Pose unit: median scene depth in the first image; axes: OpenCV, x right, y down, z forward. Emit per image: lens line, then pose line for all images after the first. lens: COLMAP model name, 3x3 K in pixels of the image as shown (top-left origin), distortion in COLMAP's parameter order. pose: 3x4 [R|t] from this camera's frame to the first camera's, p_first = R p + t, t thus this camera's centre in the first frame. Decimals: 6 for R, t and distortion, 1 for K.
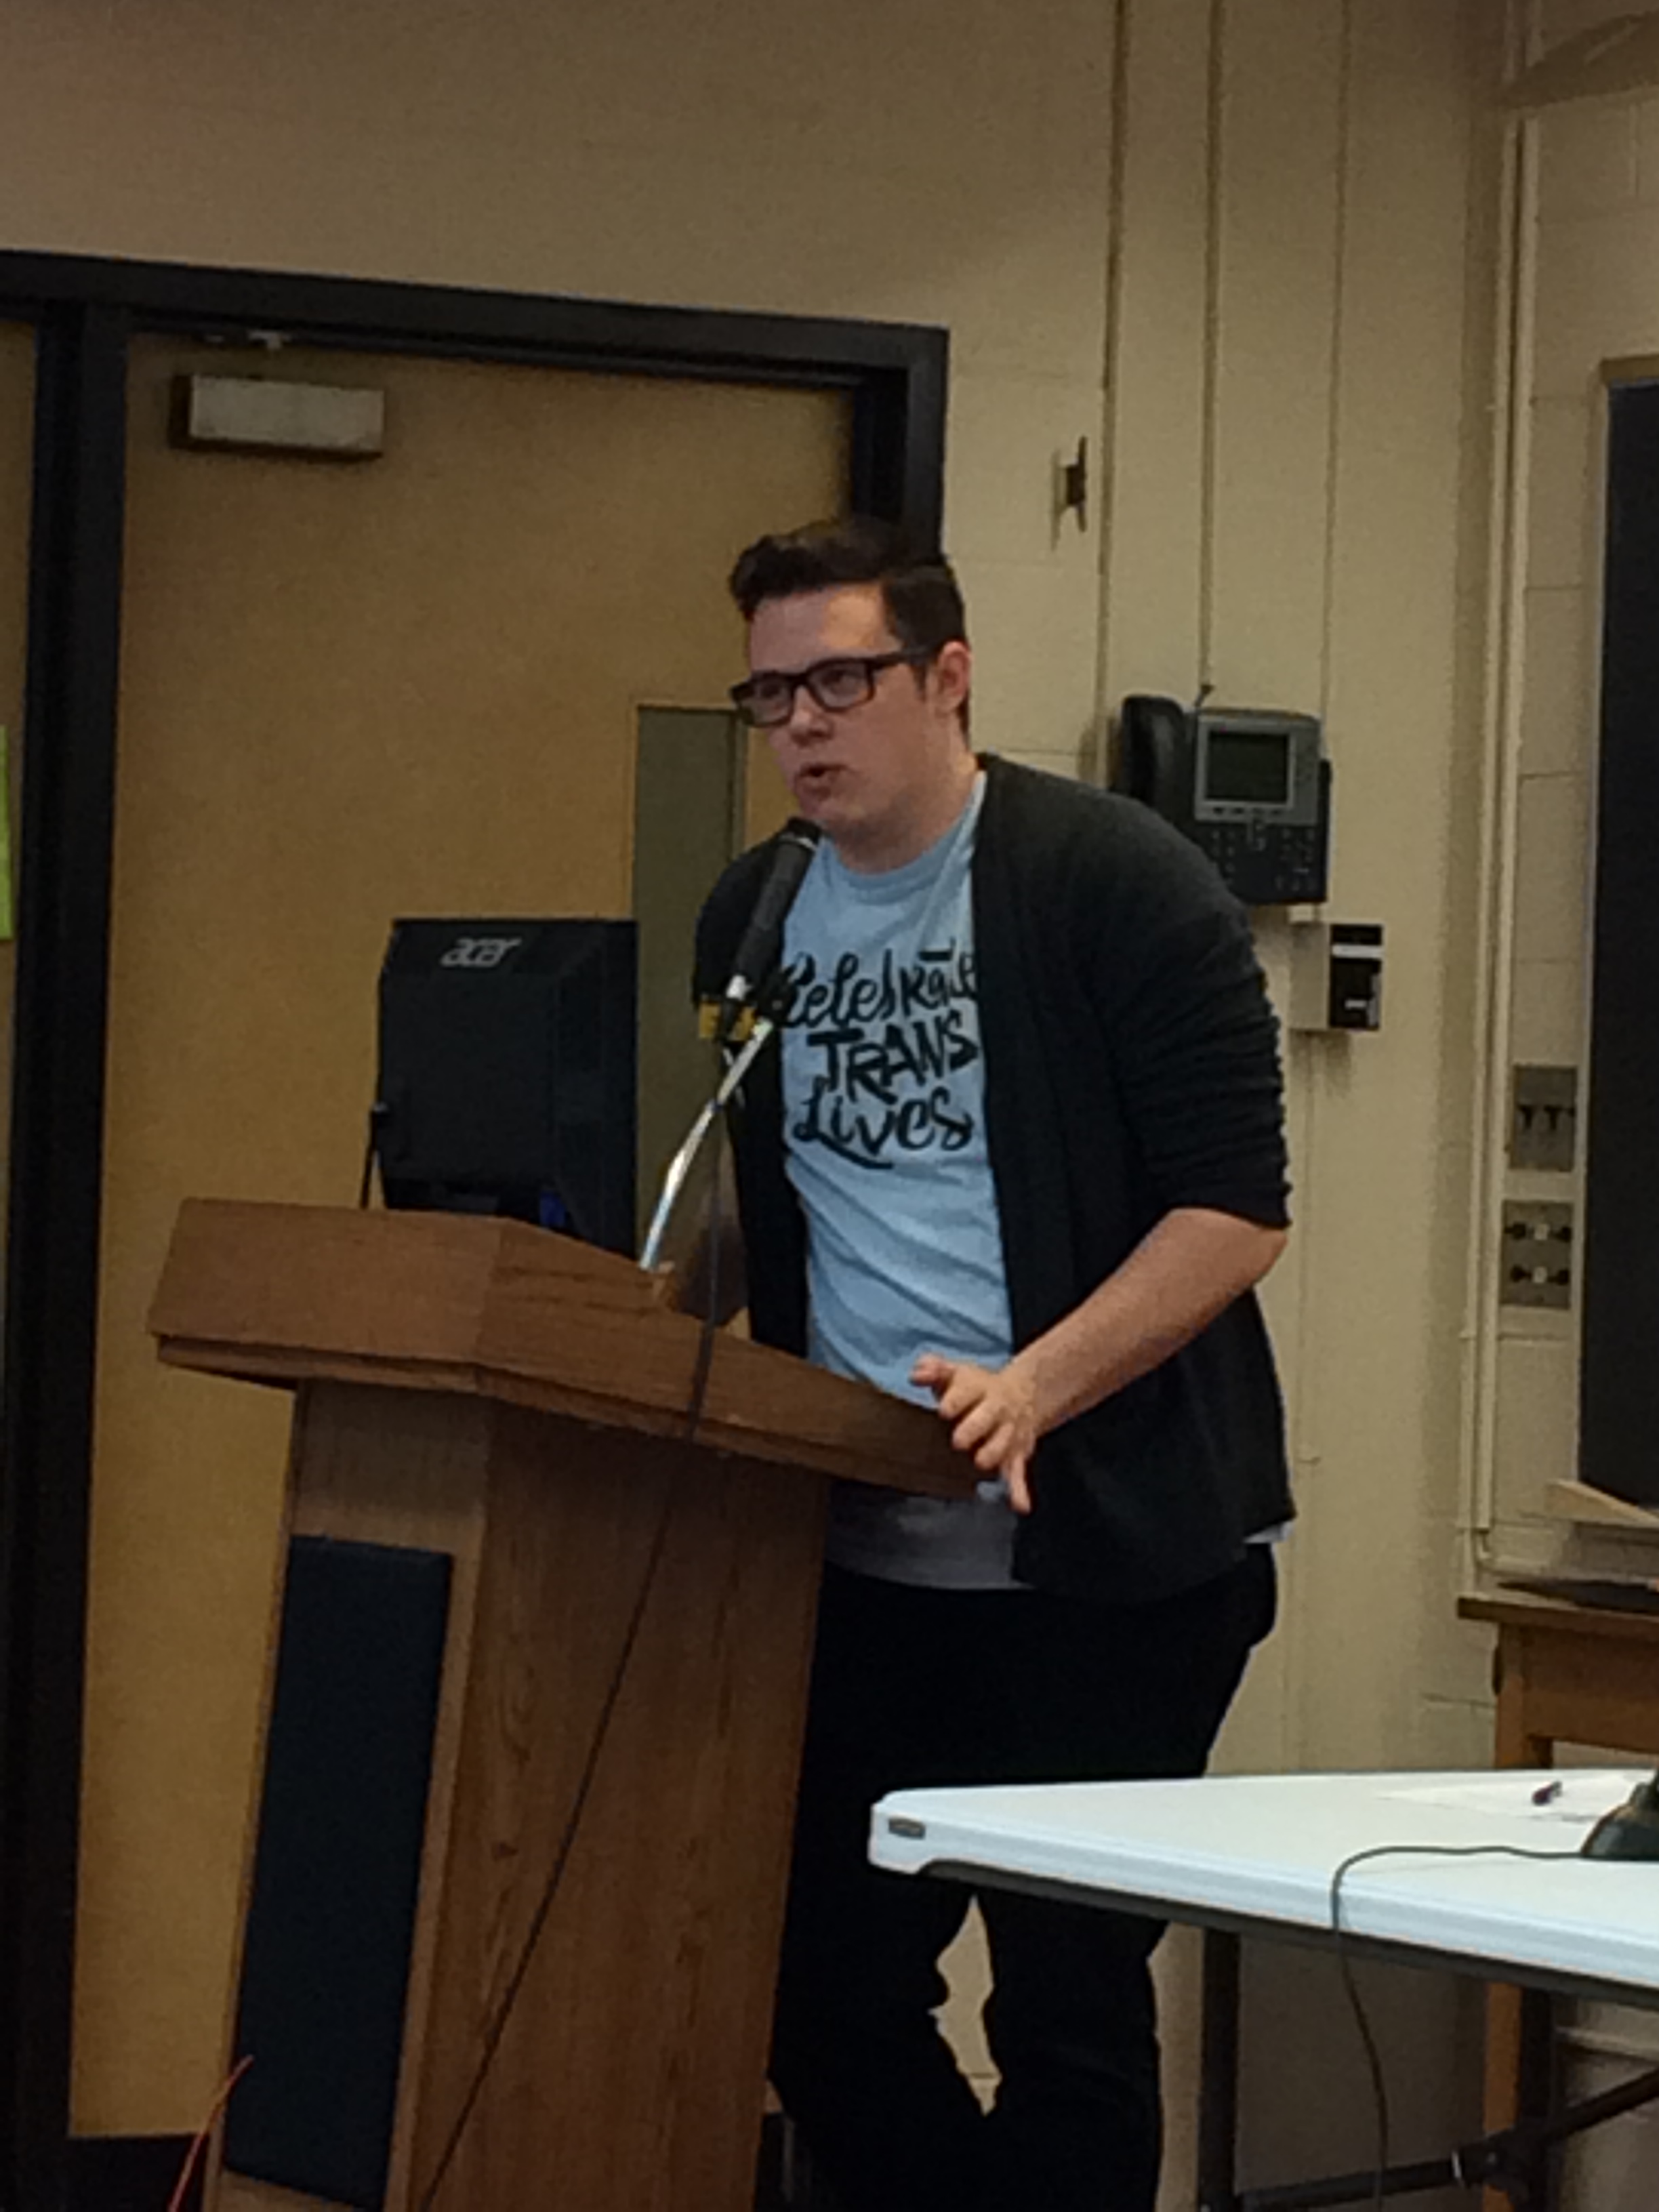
lens RADIAL K [[8414.8, 0, 881.6], [0, 8414.8, 1223.7], [0, 0, 1]] dist [0.201545, 0.000000]
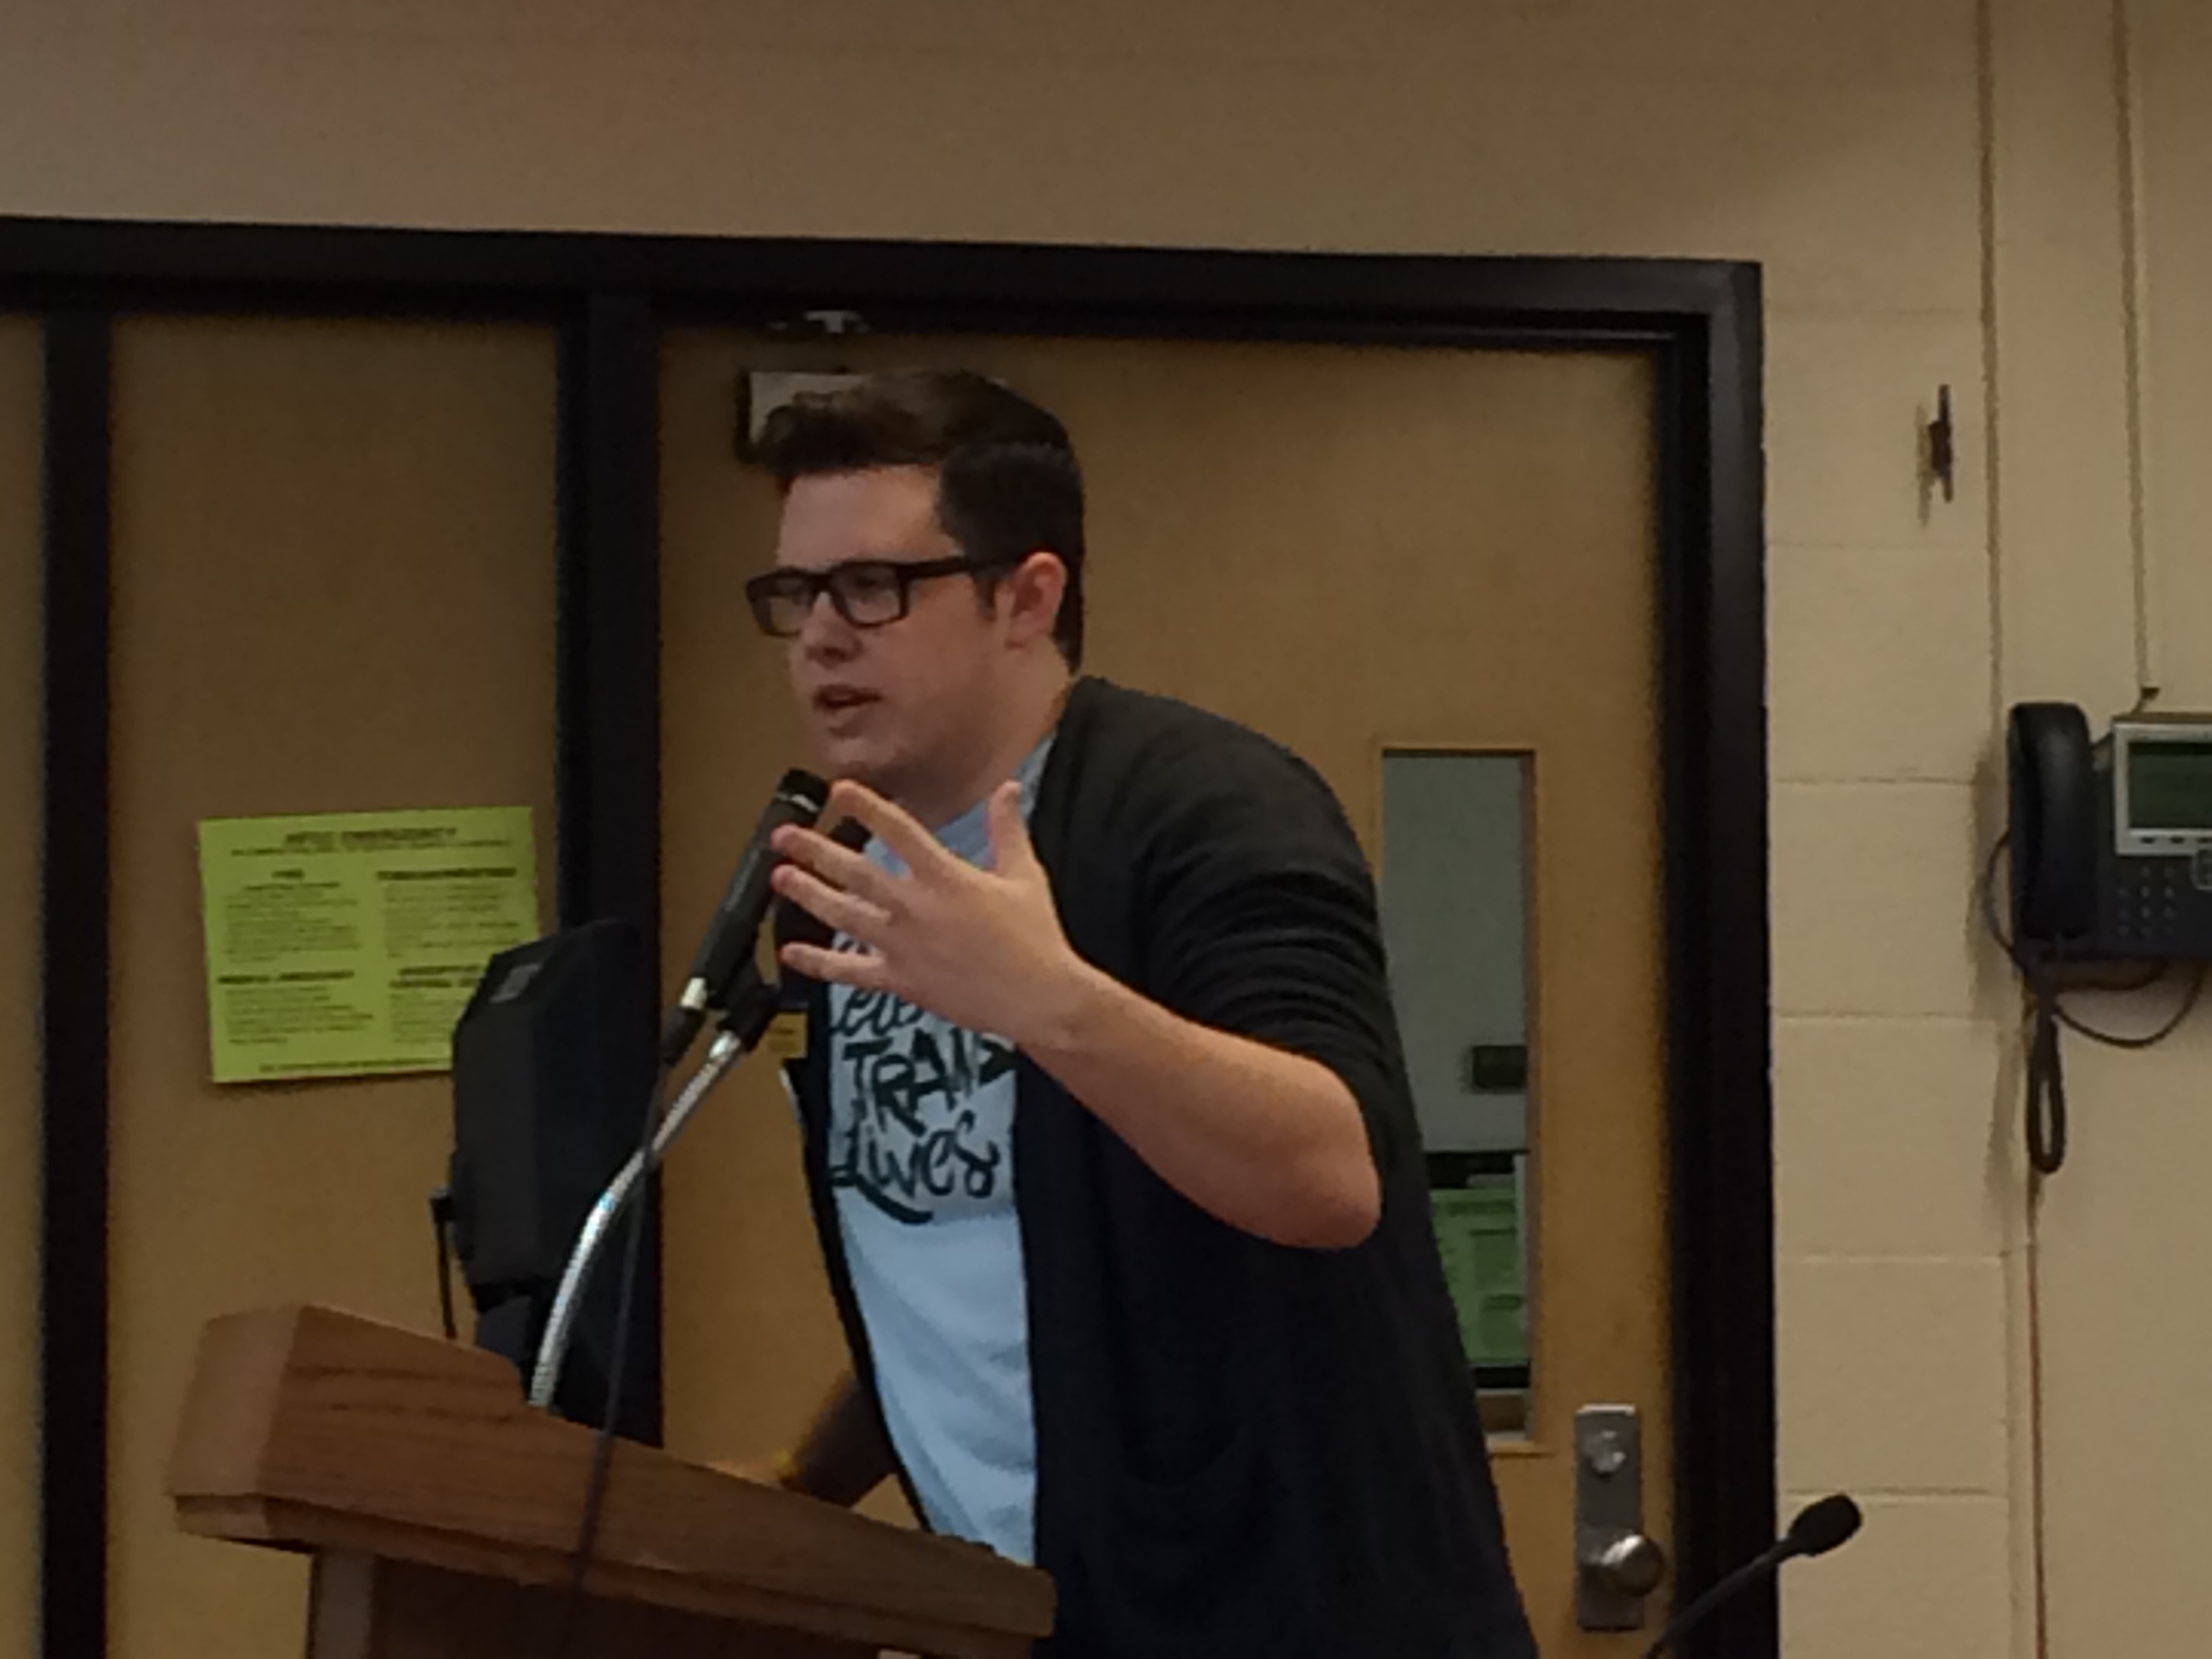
lens RADIAL K [[8414.8, 0, 1103.7], [0, 8414.8, 826.6], [0, 0, 1]] dist [0.201545, 0.000000]
pose [[0.948938, -0.061533, -0.309403, 0.248656], [0.031149, 0.994275, -0.102207, 0.035156], [0.313921, 0.087350, 0.945422, 0.291352]]
